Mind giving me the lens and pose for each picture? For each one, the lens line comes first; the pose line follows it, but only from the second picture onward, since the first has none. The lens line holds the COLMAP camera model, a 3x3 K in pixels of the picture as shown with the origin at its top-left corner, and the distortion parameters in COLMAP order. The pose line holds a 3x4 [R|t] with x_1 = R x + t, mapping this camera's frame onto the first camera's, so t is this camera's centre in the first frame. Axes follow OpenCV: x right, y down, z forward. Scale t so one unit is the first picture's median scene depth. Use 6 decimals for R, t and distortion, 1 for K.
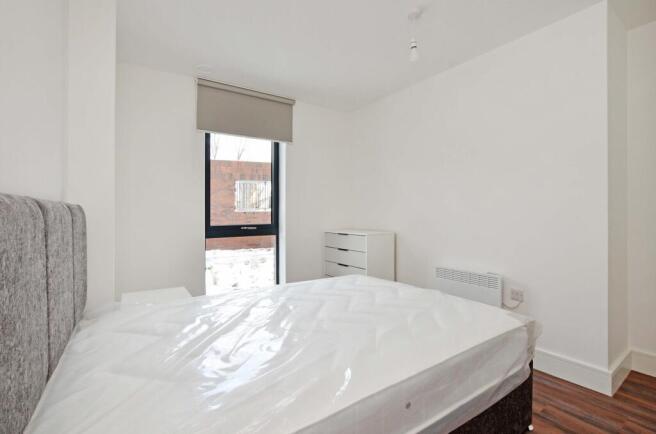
lens RADIAL K [[289.3, 0, 328.0], [0, 289.3, 217.0], [0, 0, 1]] dist [0.000505, 0.000017]
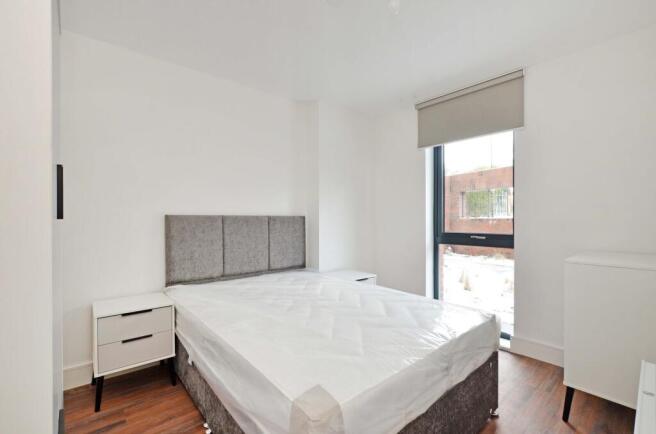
lens RADIAL K [[302.0, 0, 335.6], [0, 302.0, 217.5], [0, 0, 1]] dist [-0.002456, -0.000557]
pose [[0.154155, 0.004484, -0.988036, 0.618450], [-0.006261, 0.999974, 0.003561, -0.025231], [0.988027, 0.005637, 0.154180, 0.436242]]
